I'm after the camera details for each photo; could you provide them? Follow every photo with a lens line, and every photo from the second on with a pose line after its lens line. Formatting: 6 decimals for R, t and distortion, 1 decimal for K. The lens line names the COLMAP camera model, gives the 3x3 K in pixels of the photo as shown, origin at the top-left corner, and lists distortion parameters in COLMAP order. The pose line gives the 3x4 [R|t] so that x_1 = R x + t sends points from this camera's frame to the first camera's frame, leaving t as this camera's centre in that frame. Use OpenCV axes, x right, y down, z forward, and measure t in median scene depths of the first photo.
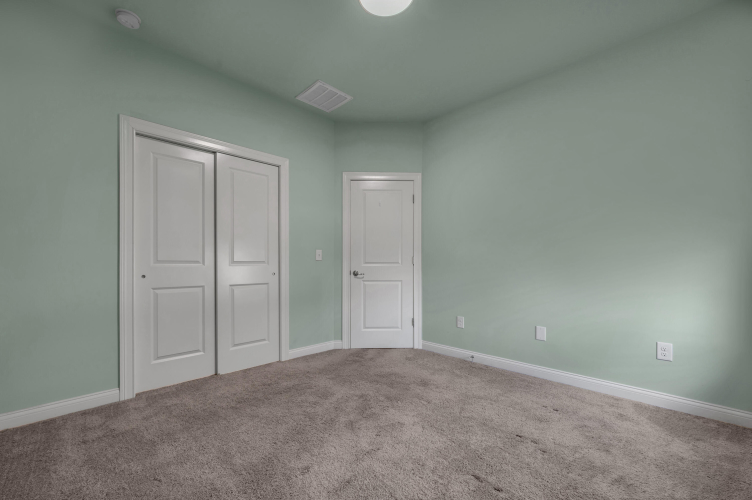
lens RADIAL K [[307.2, 0, 369.7], [0, 307.2, 260.5], [0, 0, 1]] dist [-0.001070, 0.000388]
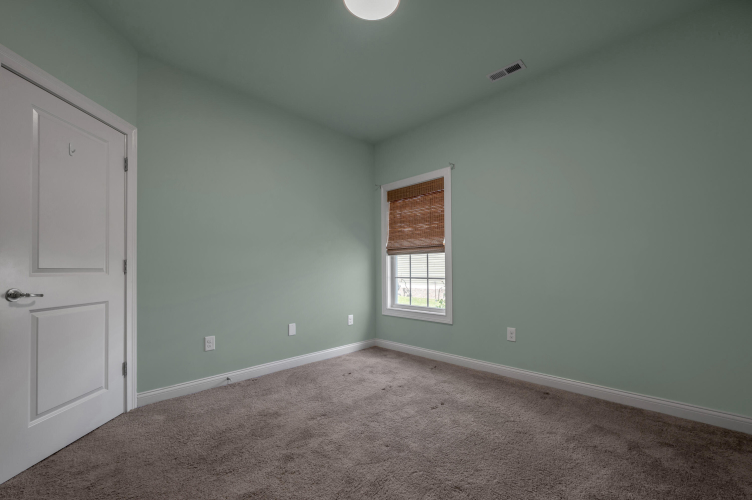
lens RADIAL K [[307.2, 0, 377.3], [0, 307.2, 268.5], [0, 0, 1]] dist [-0.001070, 0.000388]
pose [[-0.008188, 0.011776, 0.999897, -0.465401], [0.006215, 0.999912, -0.011725, 0.014922], [-0.999947, 0.006119, -0.008261, 0.512072]]
